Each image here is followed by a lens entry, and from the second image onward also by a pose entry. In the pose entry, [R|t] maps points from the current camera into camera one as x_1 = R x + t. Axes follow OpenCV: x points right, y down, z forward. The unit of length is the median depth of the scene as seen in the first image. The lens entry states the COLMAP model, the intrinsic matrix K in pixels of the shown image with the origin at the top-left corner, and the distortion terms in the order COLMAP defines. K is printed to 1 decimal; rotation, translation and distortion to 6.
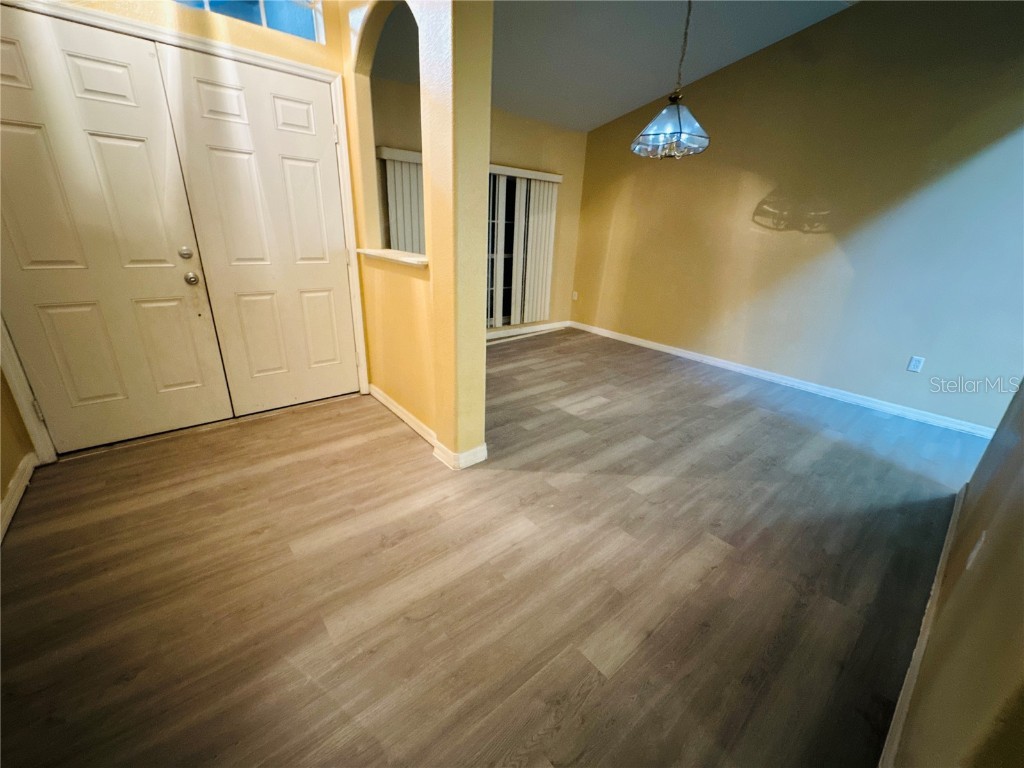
lens RADIAL K [[411.5, 0, 512.0], [0, 411.5, 384.0], [0, 0, 1]] dist [-0.002994, 0.000457]
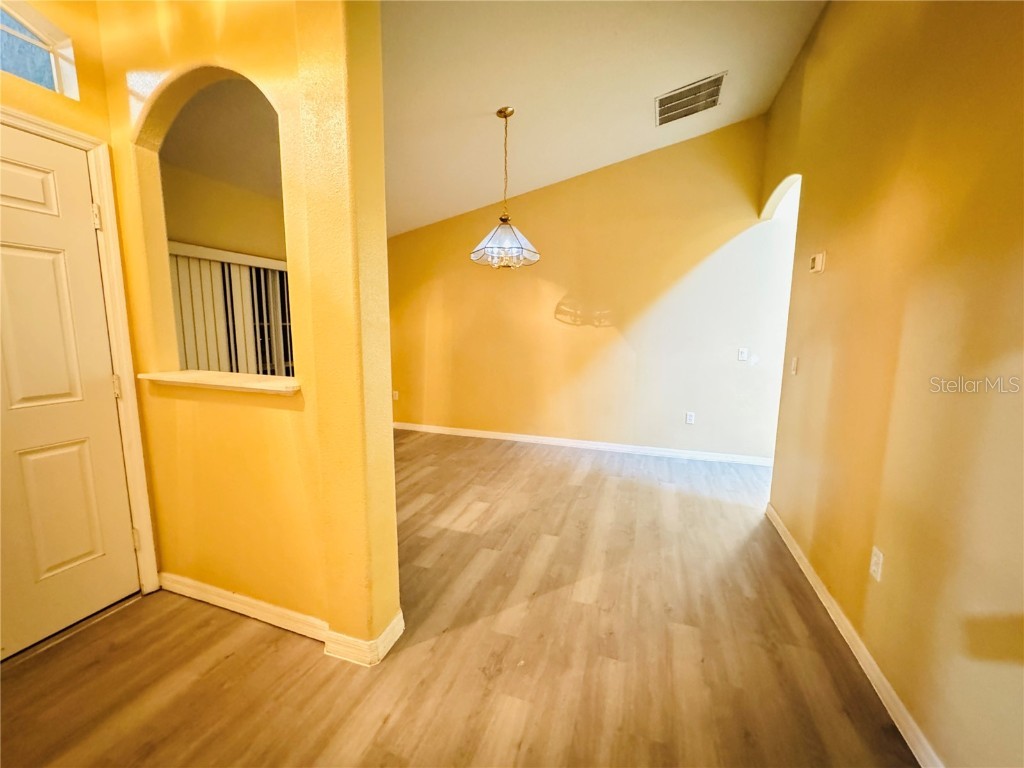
lens RADIAL K [[411.5, 0, 512.0], [0, 411.5, 384.0], [0, 0, 1]] dist [-0.002994, 0.000457]
pose [[0.851990, -0.104248, 0.513074, -0.194748], [0.209708, 0.965880, -0.151983, -0.080433], [-0.479724, 0.237084, 0.844782, 0.138078]]
